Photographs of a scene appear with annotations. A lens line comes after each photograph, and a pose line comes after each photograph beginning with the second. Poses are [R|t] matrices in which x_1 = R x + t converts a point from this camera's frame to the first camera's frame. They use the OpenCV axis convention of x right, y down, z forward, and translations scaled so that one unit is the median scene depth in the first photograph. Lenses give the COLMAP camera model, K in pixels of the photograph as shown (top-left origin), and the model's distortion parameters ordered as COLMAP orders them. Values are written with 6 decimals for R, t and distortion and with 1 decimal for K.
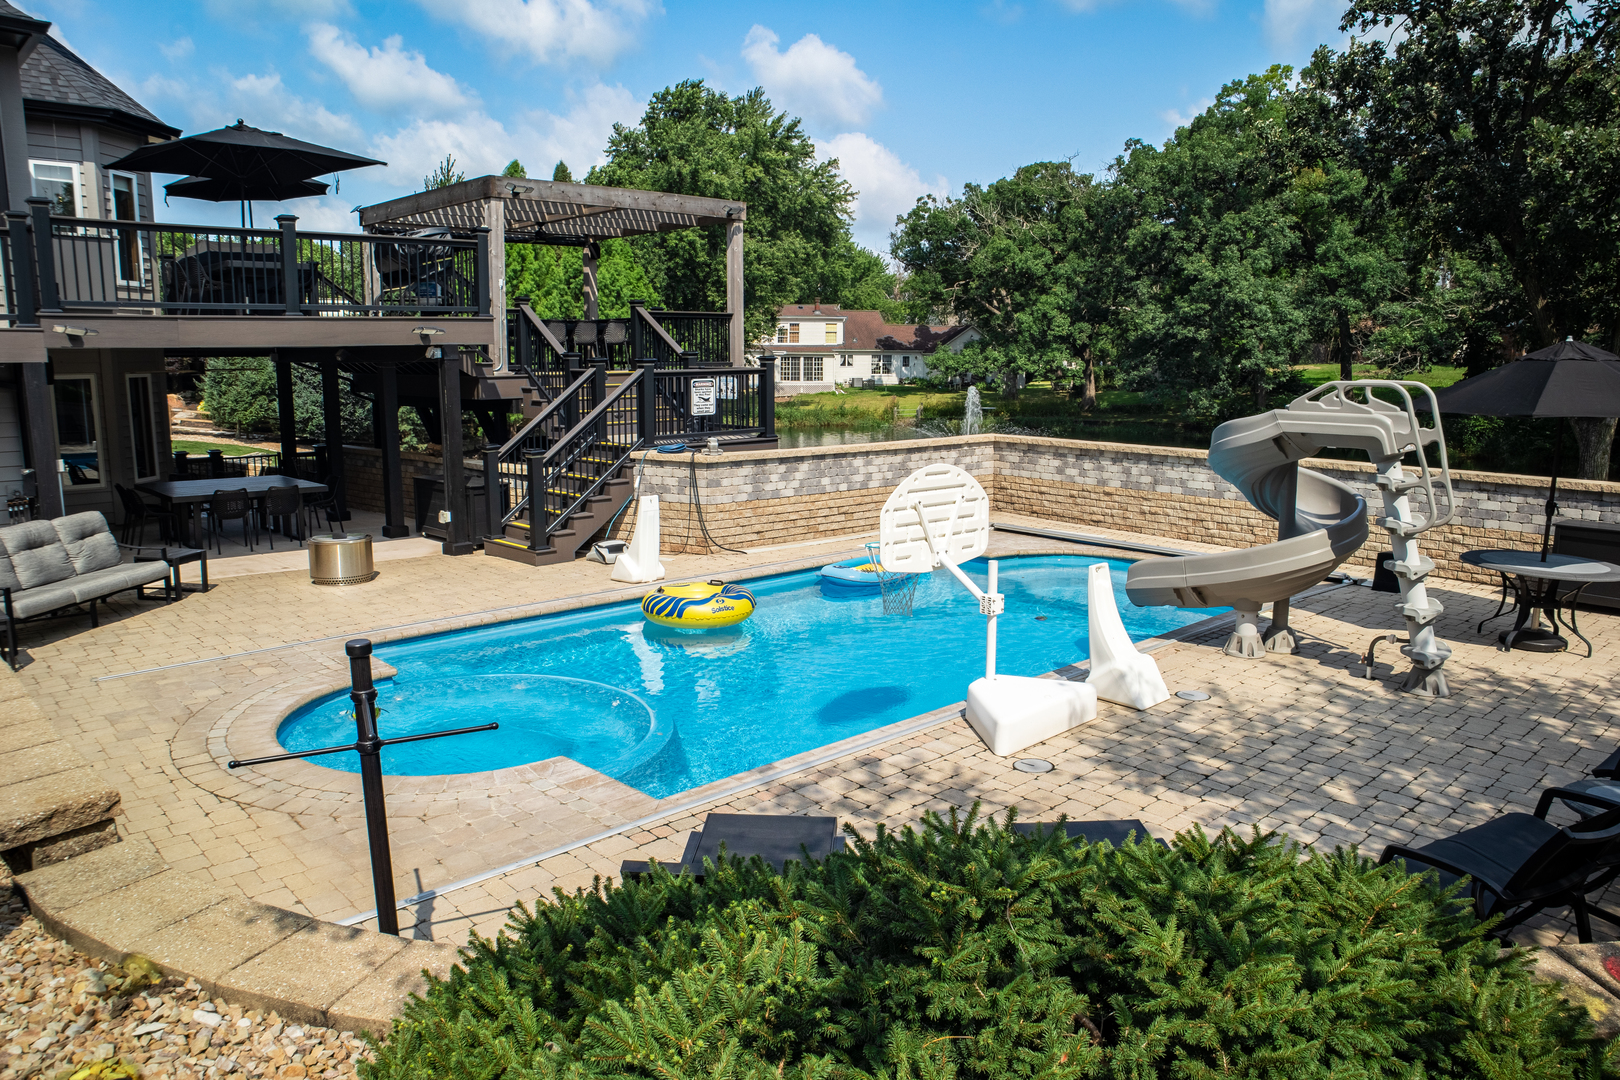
lens RADIAL K [[1127.4, 0, 810.0], [0, 1127.4, 540.0], [0, 0, 1]] dist [-0.165946, 0.158156]
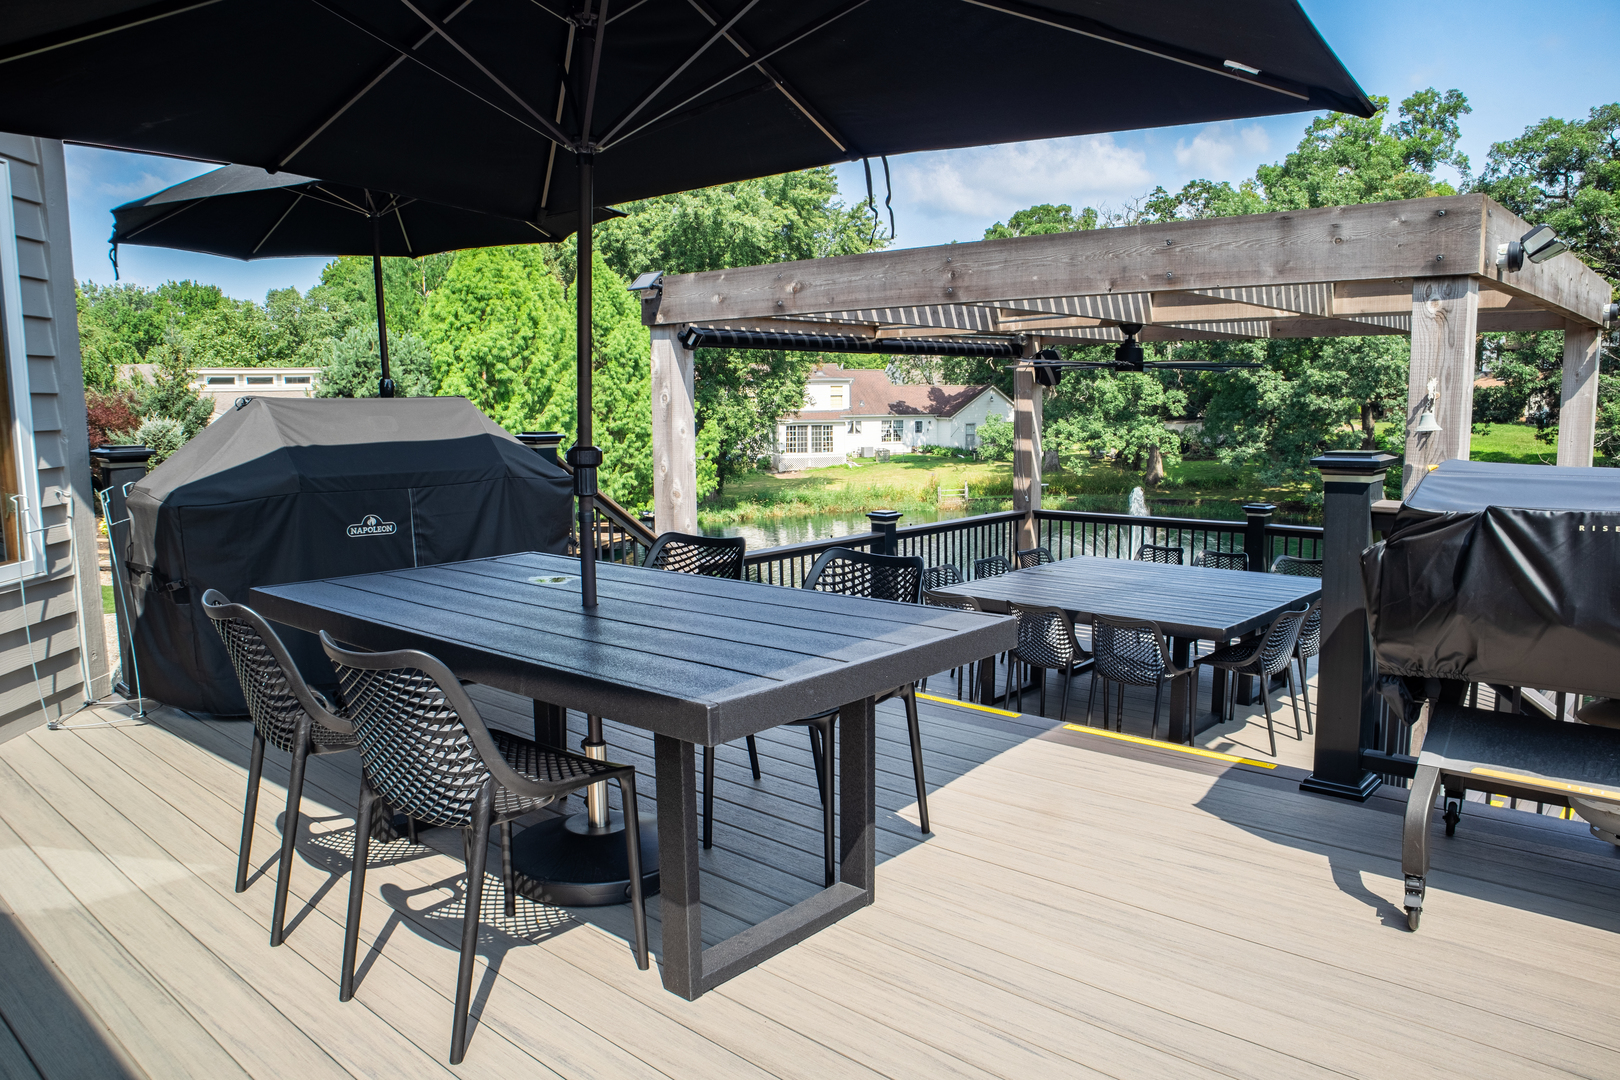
lens RADIAL K [[1127.4, 0, 810.0], [0, 1127.4, 540.0], [0, 0, 1]] dist [-0.165946, 0.158156]
pose [[0.996250, -0.022337, 0.083588, -0.489673], [0.025468, 0.999006, -0.036571, -0.250499], [-0.082689, 0.038562, 0.995829, 0.782726]]
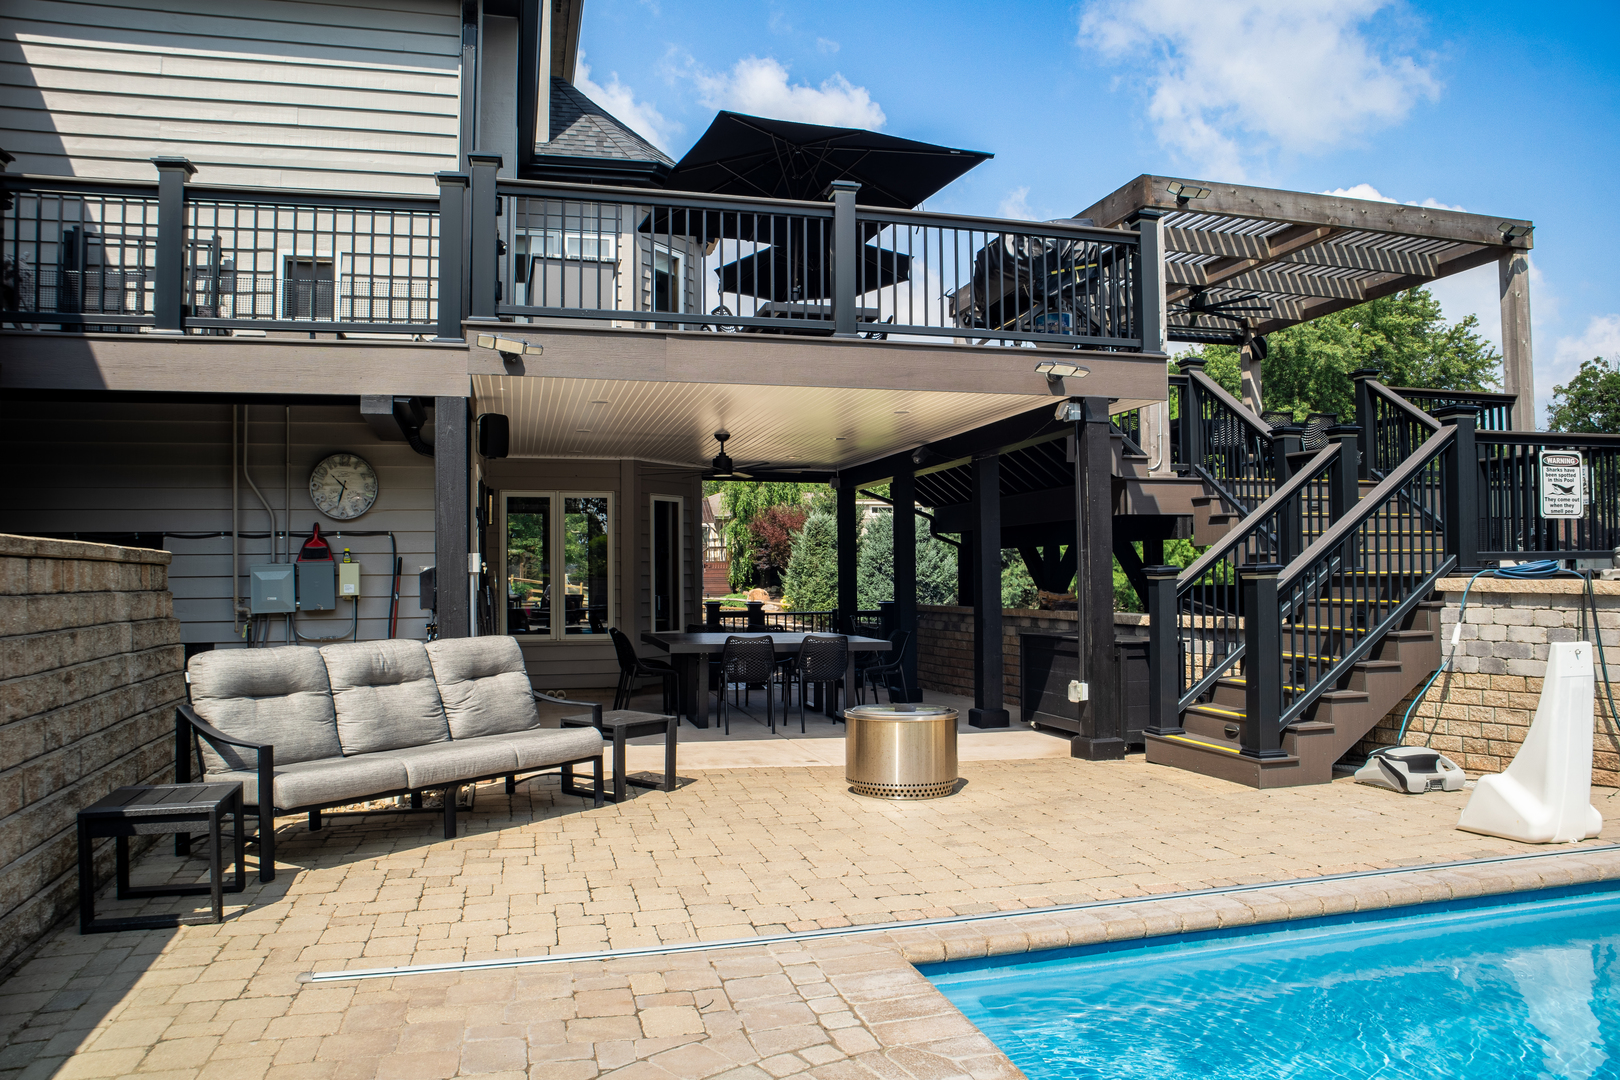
lens RADIAL K [[1127.4, 0, 810.0], [0, 1127.4, 540.0], [0, 0, 1]] dist [-0.165946, 0.158156]
pose [[0.878754, -0.023438, -0.476699, -0.165136], [-0.069822, 0.981735, -0.176979, 0.013290], [0.472140, 0.188805, 0.861067, 0.398292]]
